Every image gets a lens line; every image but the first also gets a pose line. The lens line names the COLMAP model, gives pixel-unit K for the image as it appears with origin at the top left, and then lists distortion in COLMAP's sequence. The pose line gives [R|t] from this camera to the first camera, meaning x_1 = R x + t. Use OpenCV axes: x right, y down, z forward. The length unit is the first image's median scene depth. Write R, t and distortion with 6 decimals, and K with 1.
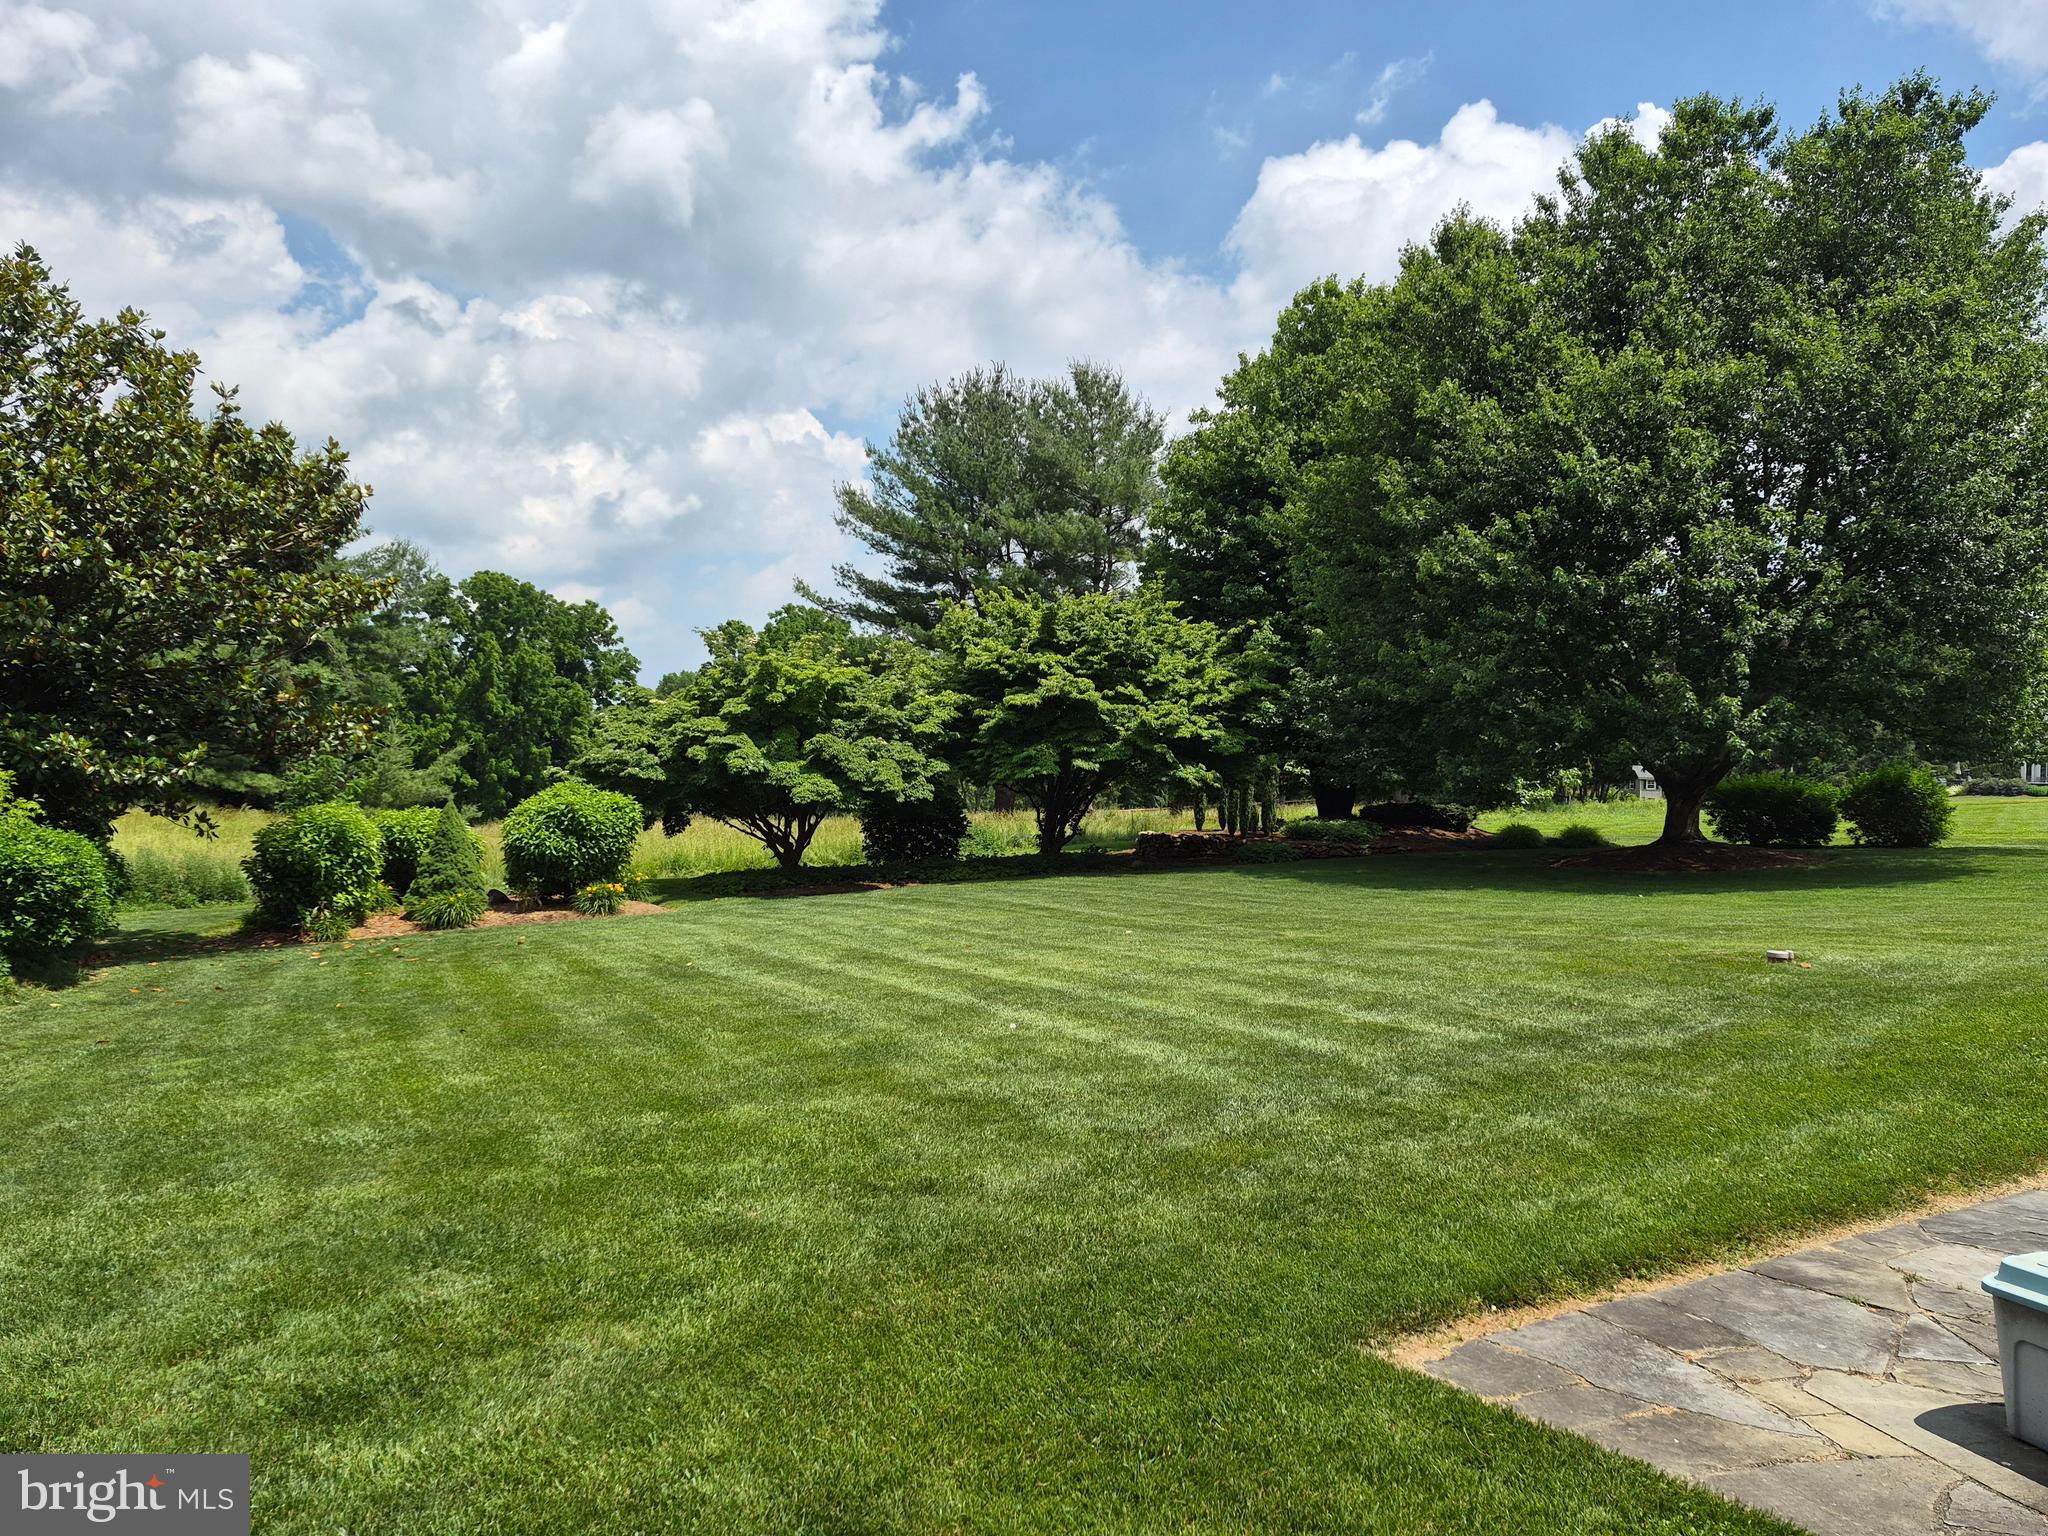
lens RADIAL K [[1349.5, 0, 1024.0], [0, 1349.5, 768.0], [0, 0, 1]] dist [0.075424, 0.000071]
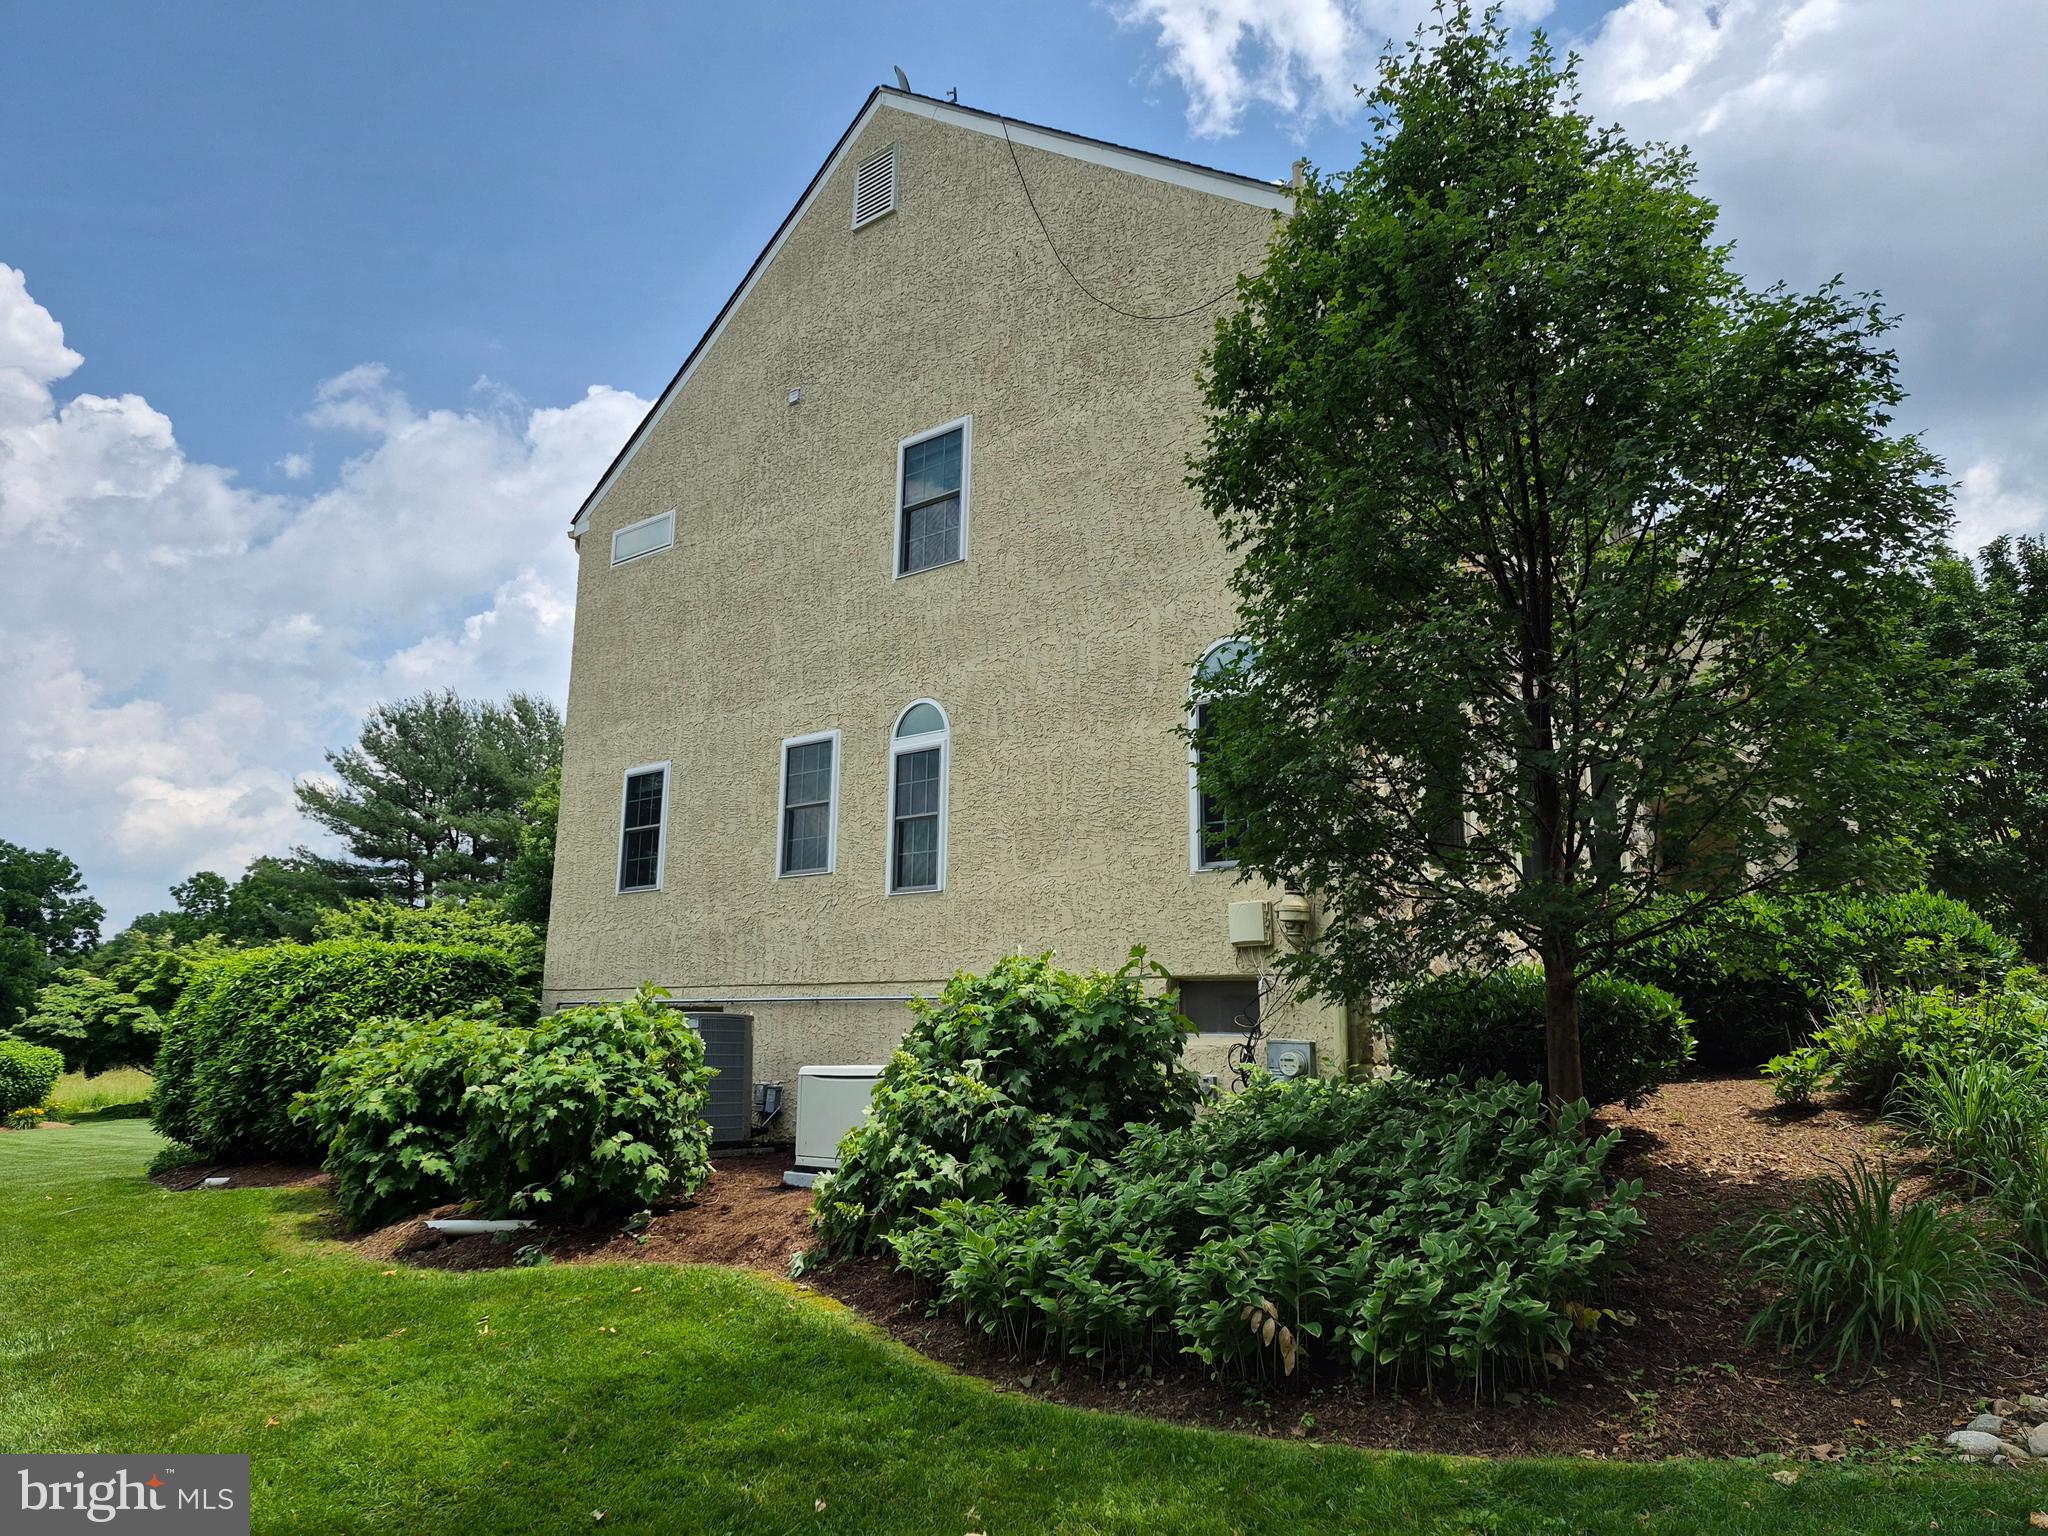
lens RADIAL K [[1409.7, 0, 1024.0], [0, 1409.7, 768.0], [0, 0, 1]] dist [-0.002862, -0.001351]
pose [[0.957016, 0.043172, 0.286803, 0.245795], [0.006253, 0.985558, -0.169220, -0.014565], [-0.289967, 0.163740, 0.942925, -0.740663]]
